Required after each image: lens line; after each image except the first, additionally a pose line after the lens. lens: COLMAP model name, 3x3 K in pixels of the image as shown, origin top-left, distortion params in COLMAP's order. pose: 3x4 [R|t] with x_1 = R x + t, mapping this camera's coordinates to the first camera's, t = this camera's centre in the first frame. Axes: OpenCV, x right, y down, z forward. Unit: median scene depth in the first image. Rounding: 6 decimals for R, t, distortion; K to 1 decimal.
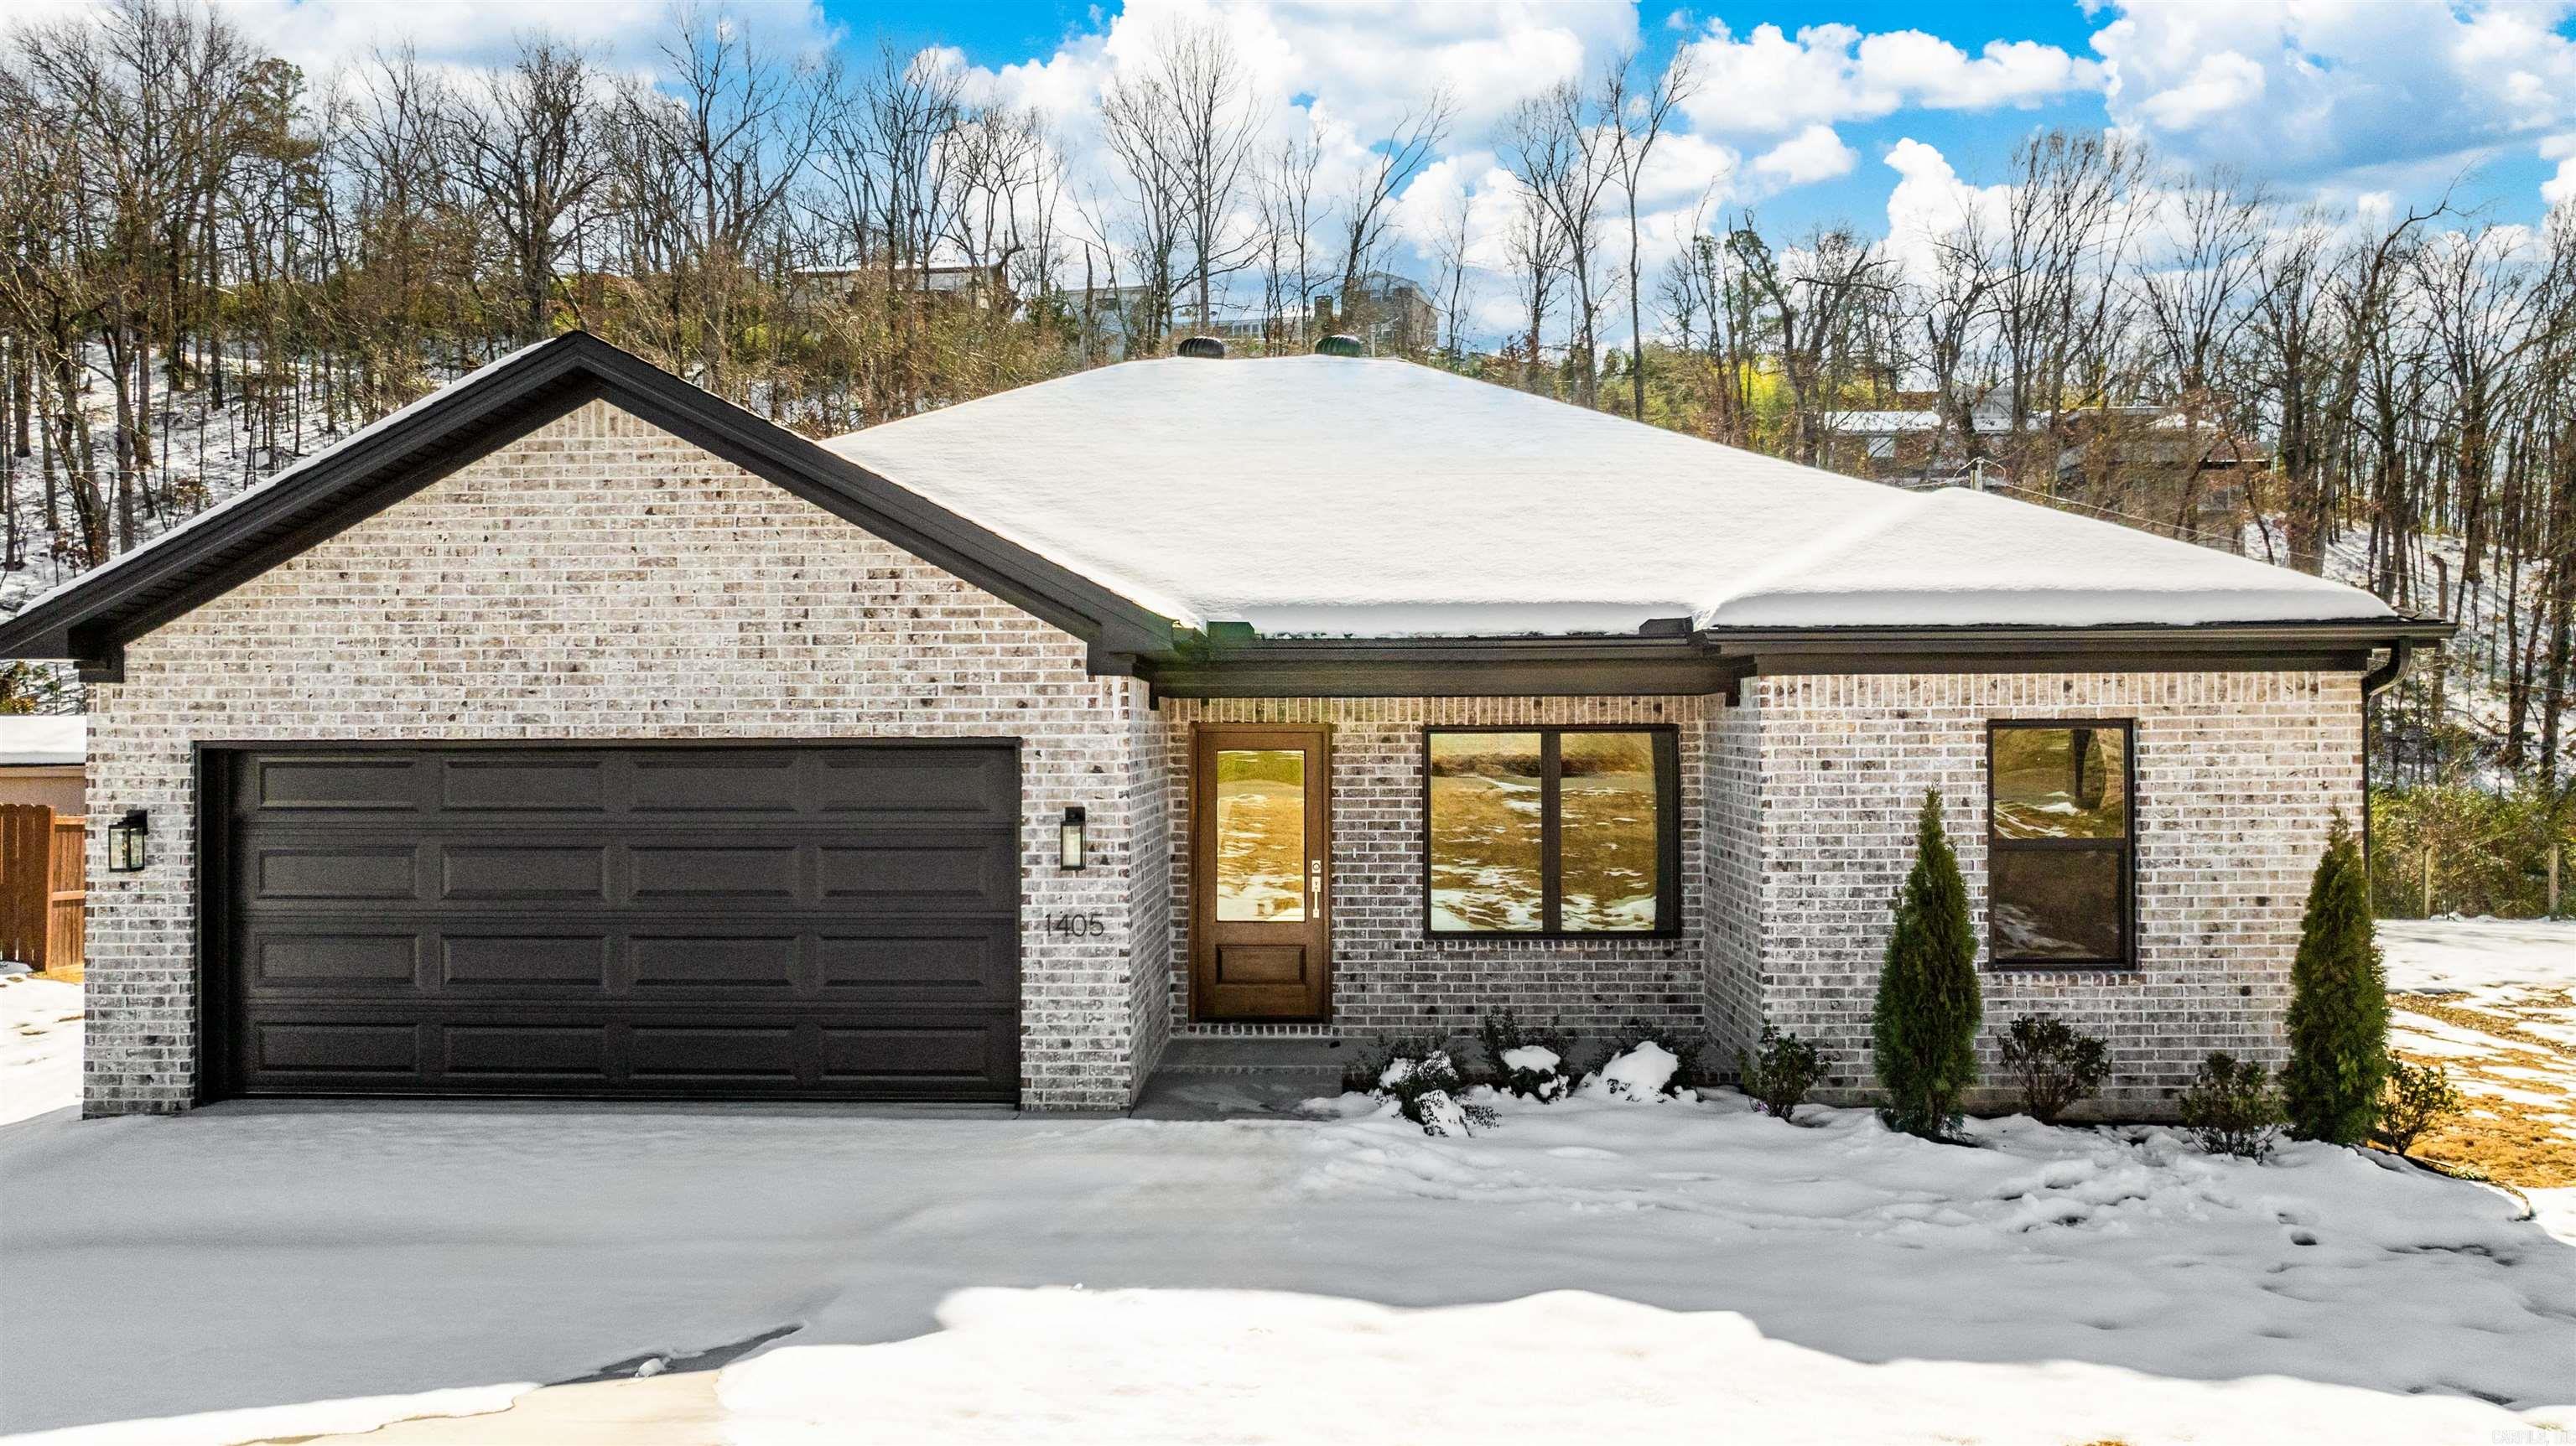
lens RADIAL K [[1814.8, 0, 1272.5], [0, 1814.8, 721.7], [0, 0, 1]] dist [-0.025602, -0.005534]
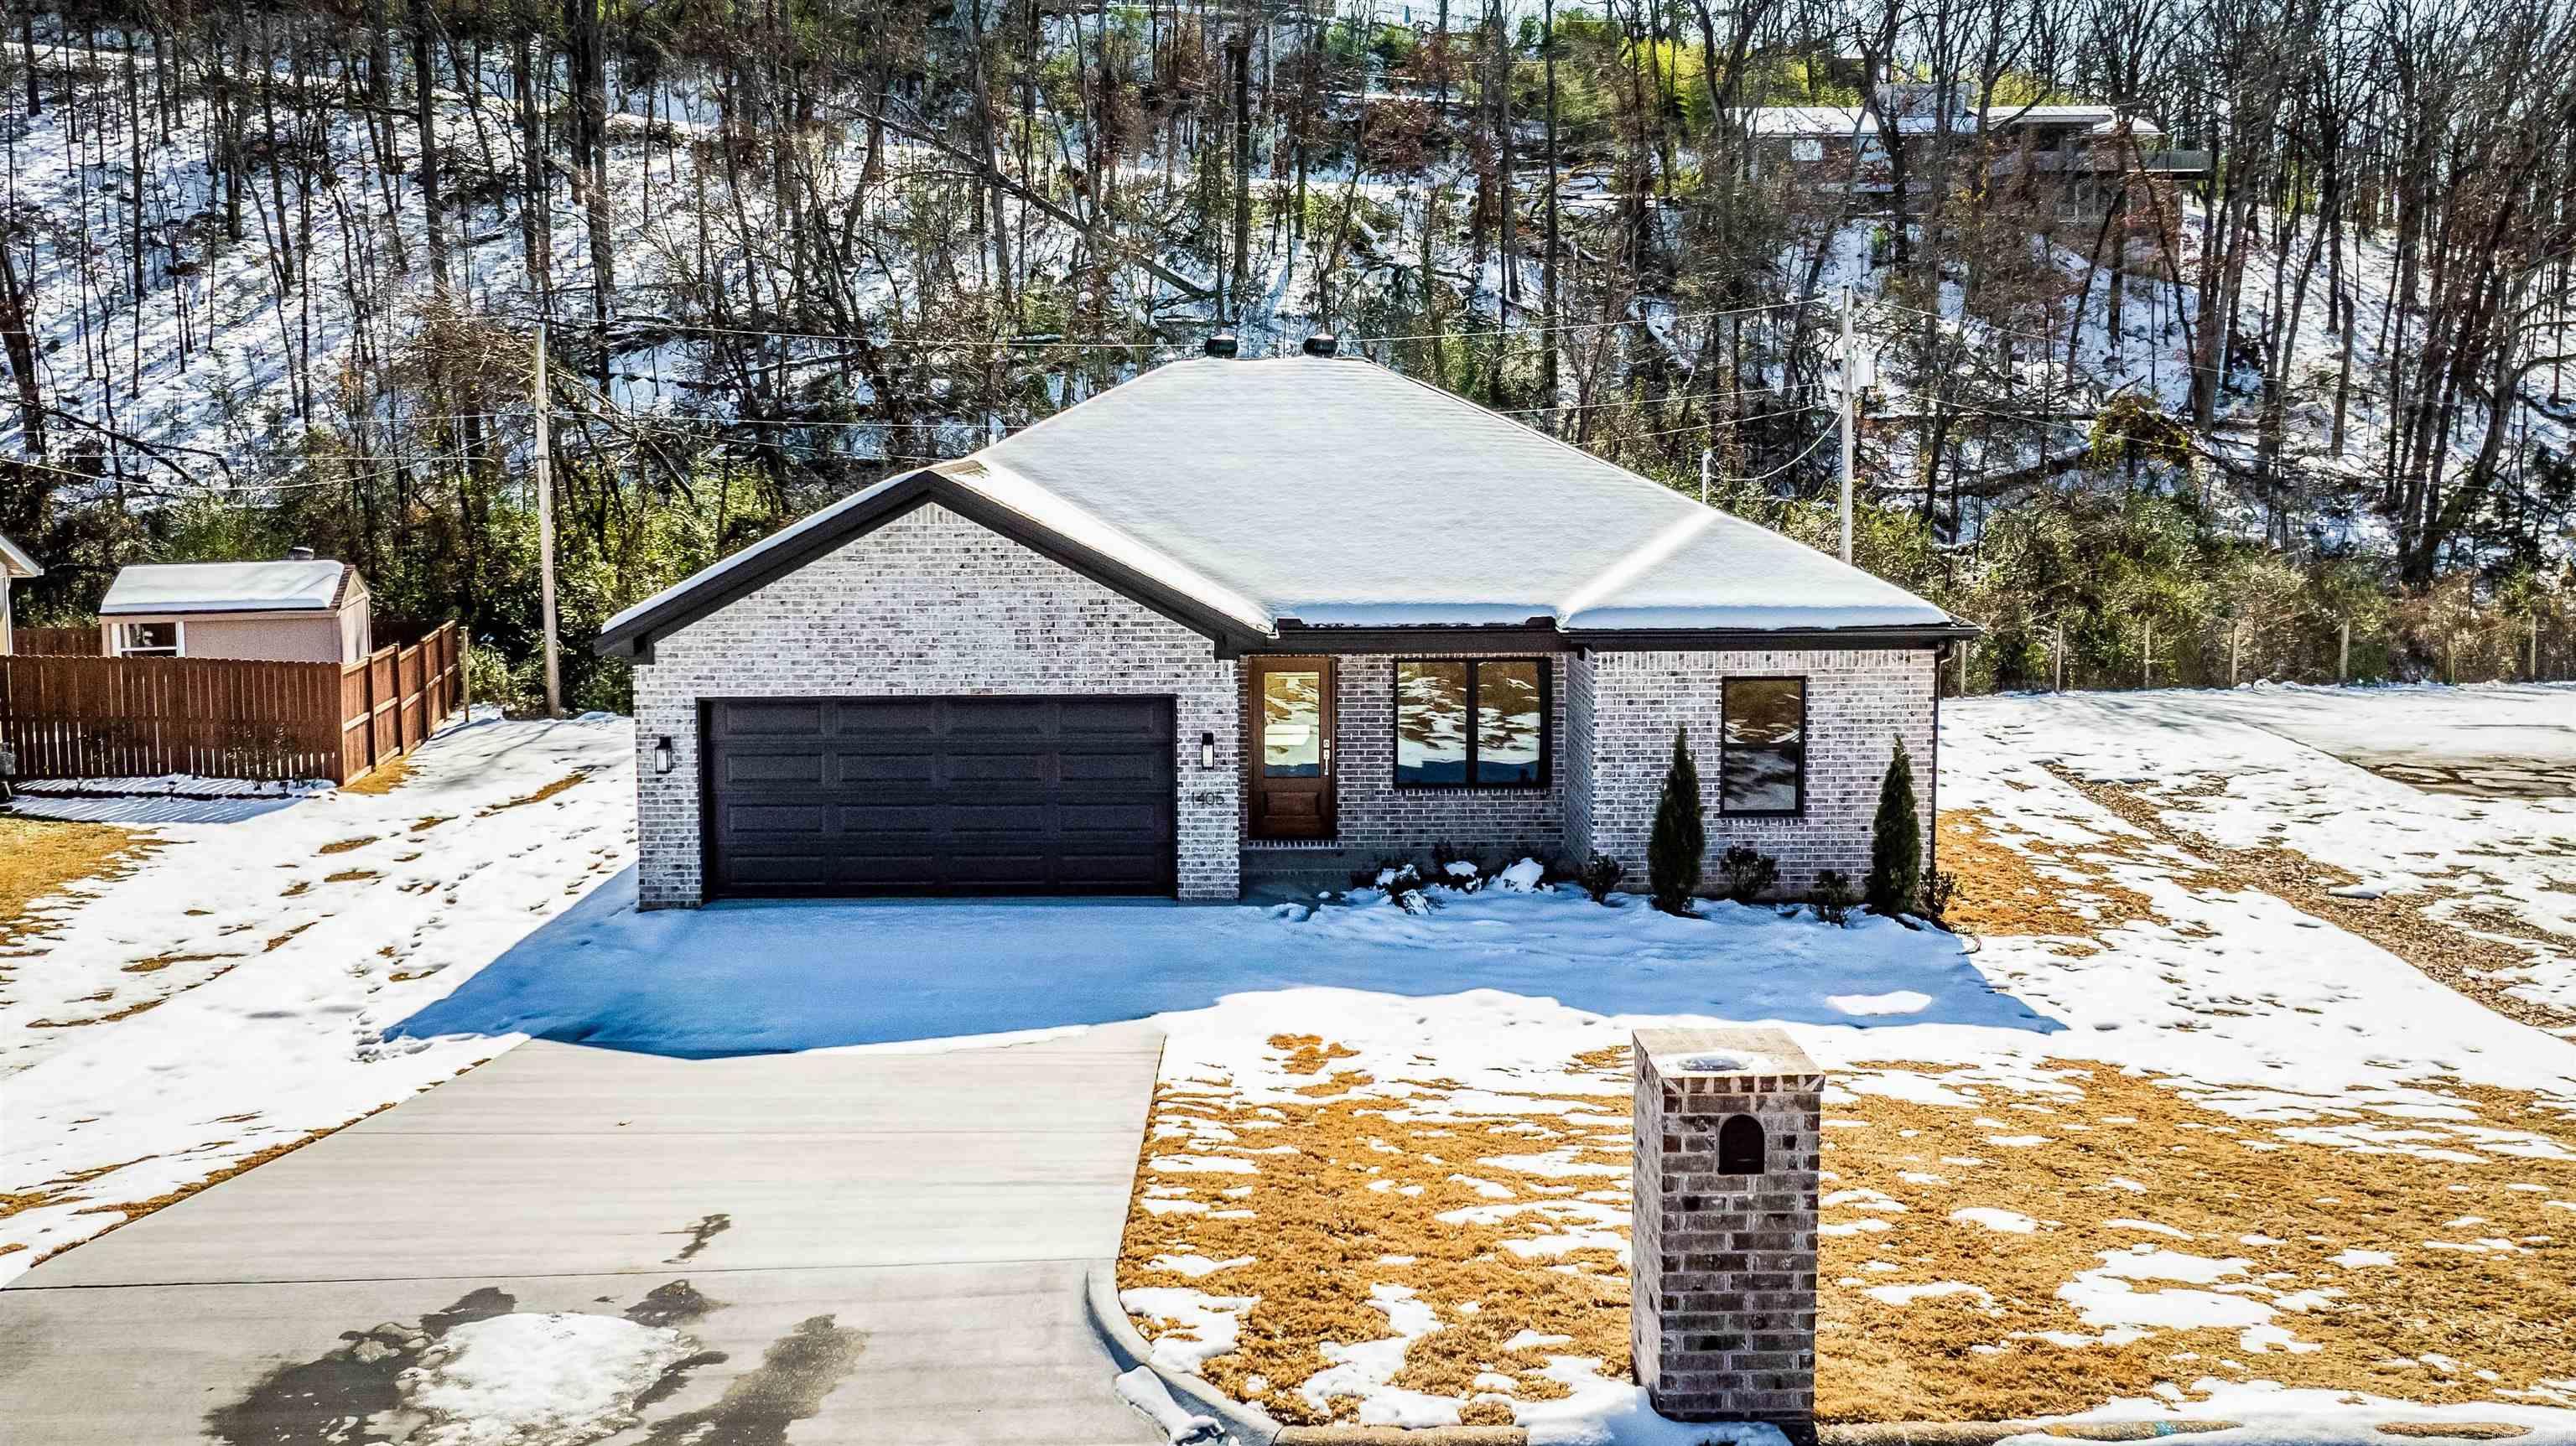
lens RADIAL K [[1814.8, 0, 1224.8], [0, 1814.8, 650.7], [0, 0, 1]] dist [-0.025602, -0.005534]
pose [[0.999674, -0.005671, 0.024900, -0.133793], [0.003069, 0.994642, 0.103332, -0.213435], [-0.025352, -0.103222, 0.994335, -0.748934]]
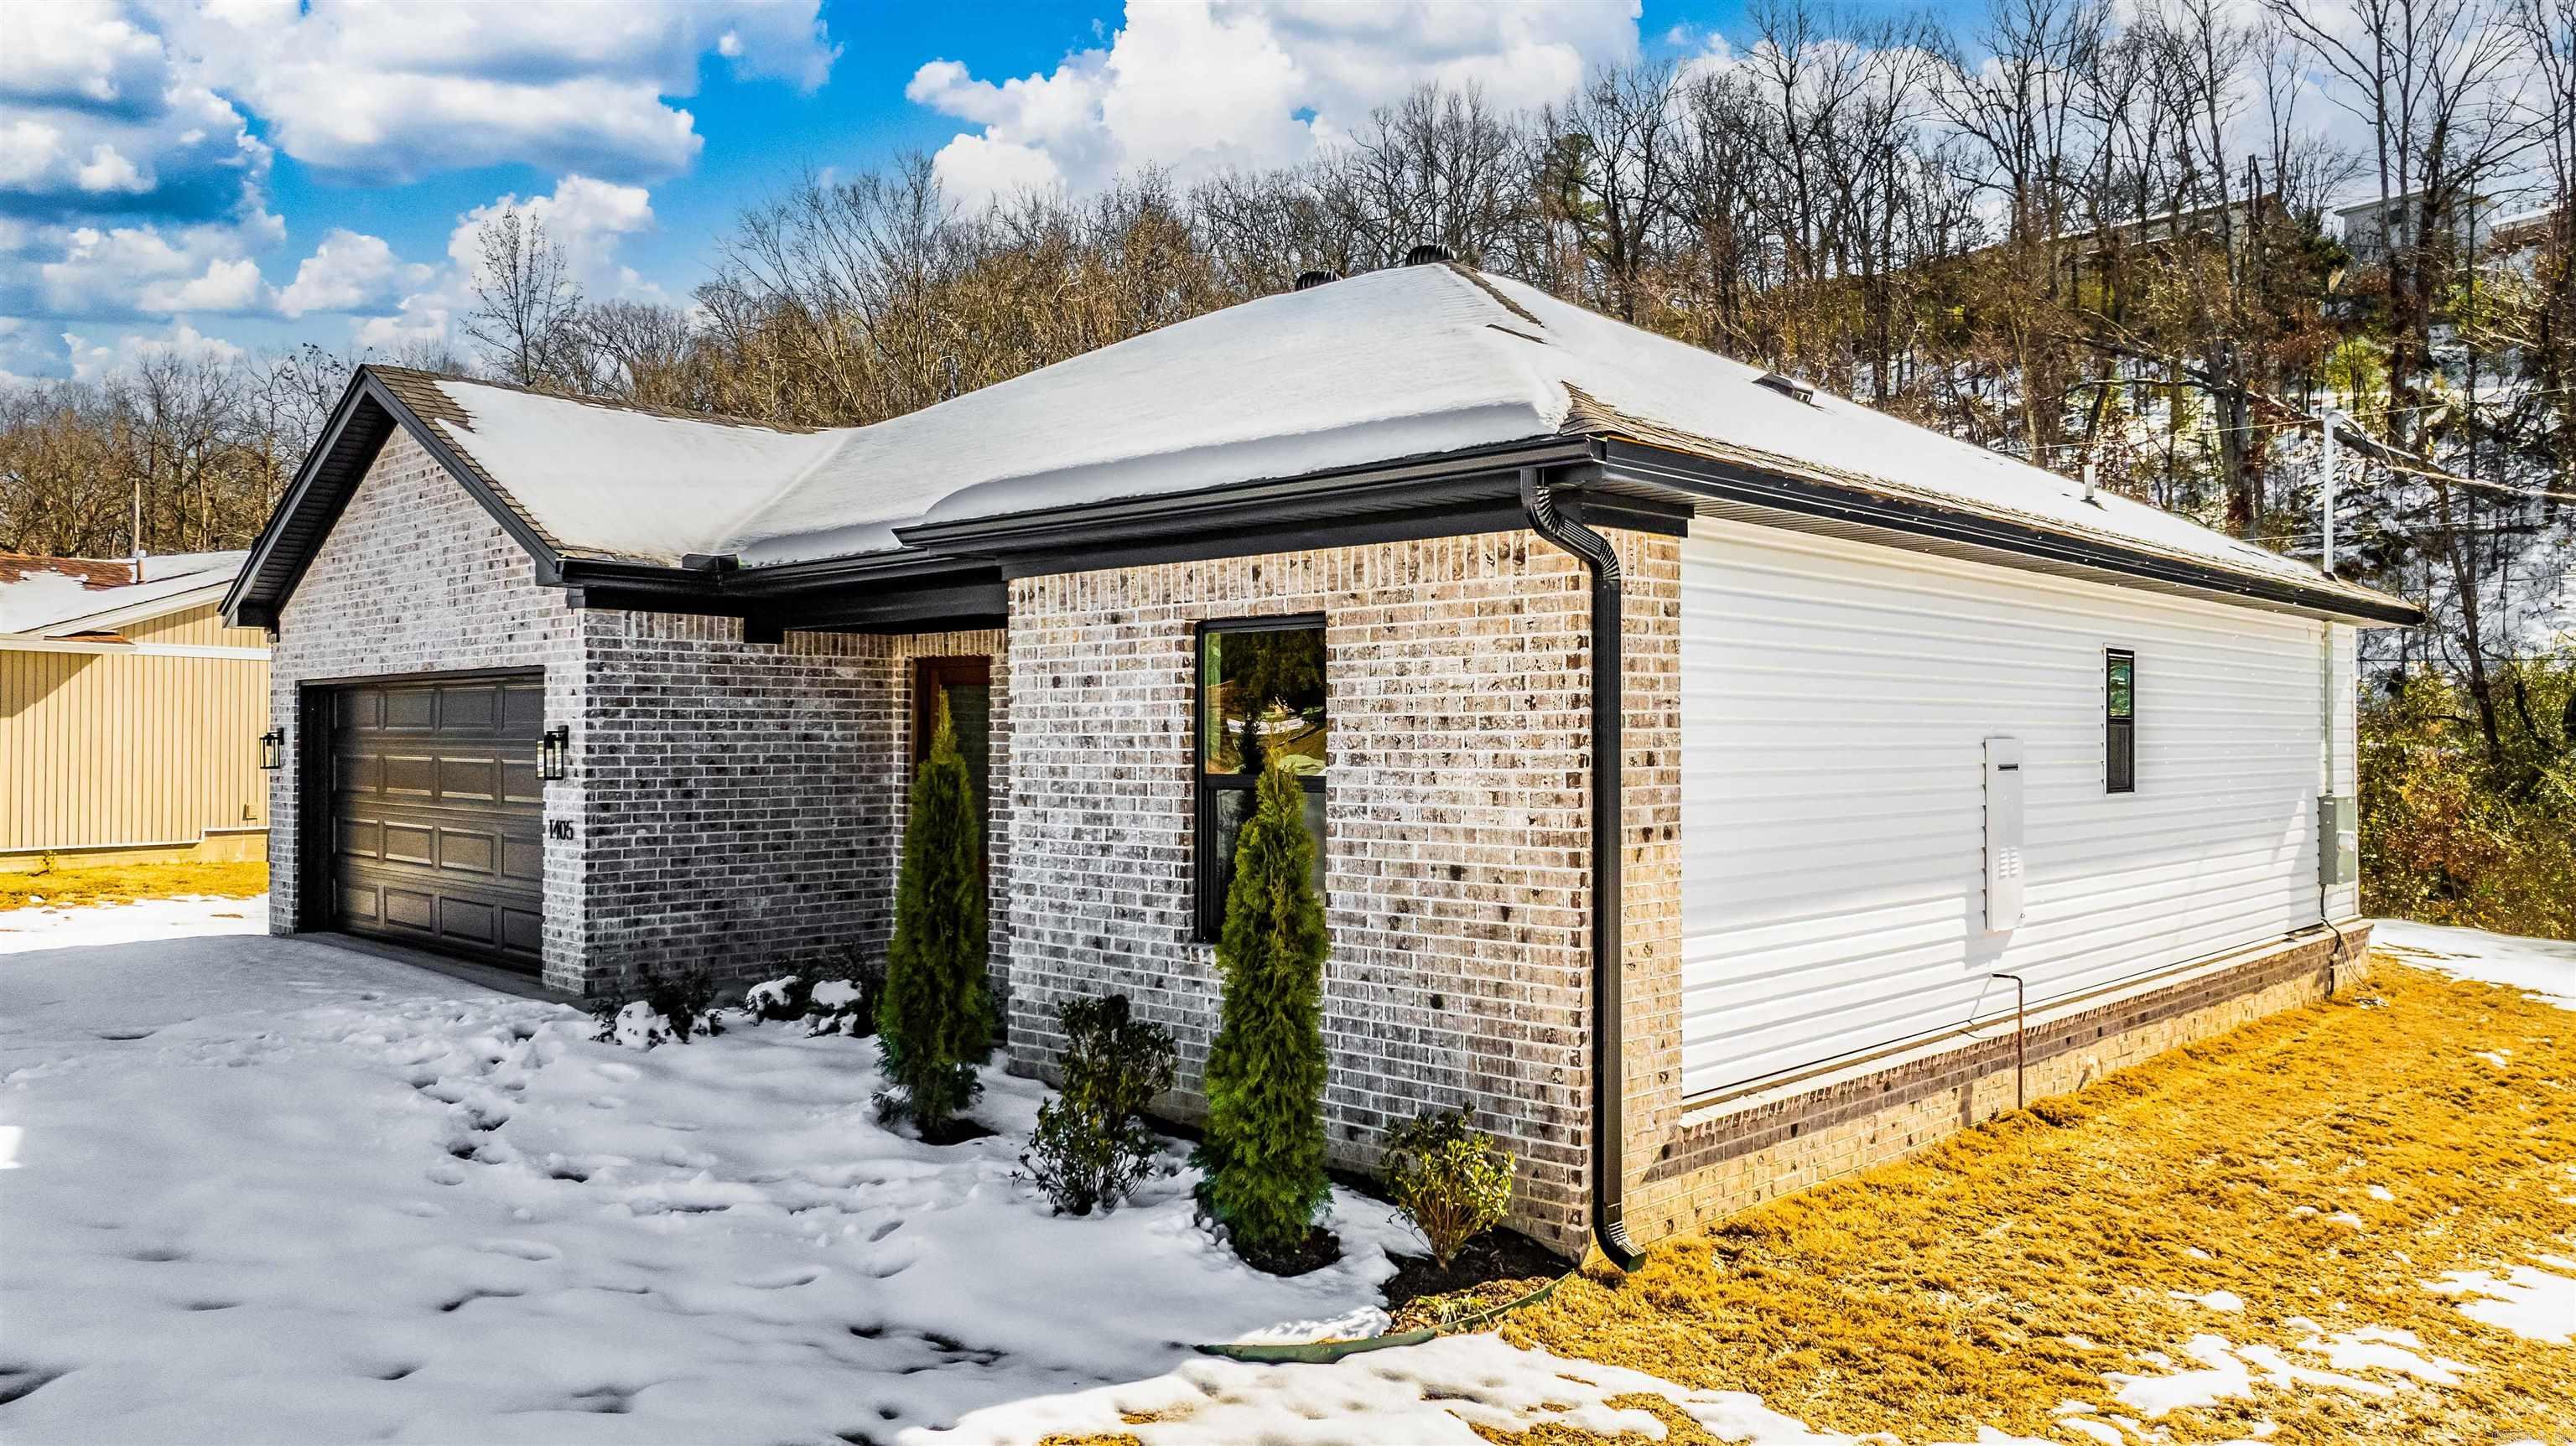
lens RADIAL K [[1814.8, 0, 1306.3], [0, 1814.8, 718.8], [0, 0, 1]] dist [-0.025602, -0.005534]
pose [[0.749642, 0.000449, -0.661843, 0.972245], [-0.000379, 1.000000, 0.000249, 0.041843], [0.661843, 0.000065, 0.749642, 0.452002]]
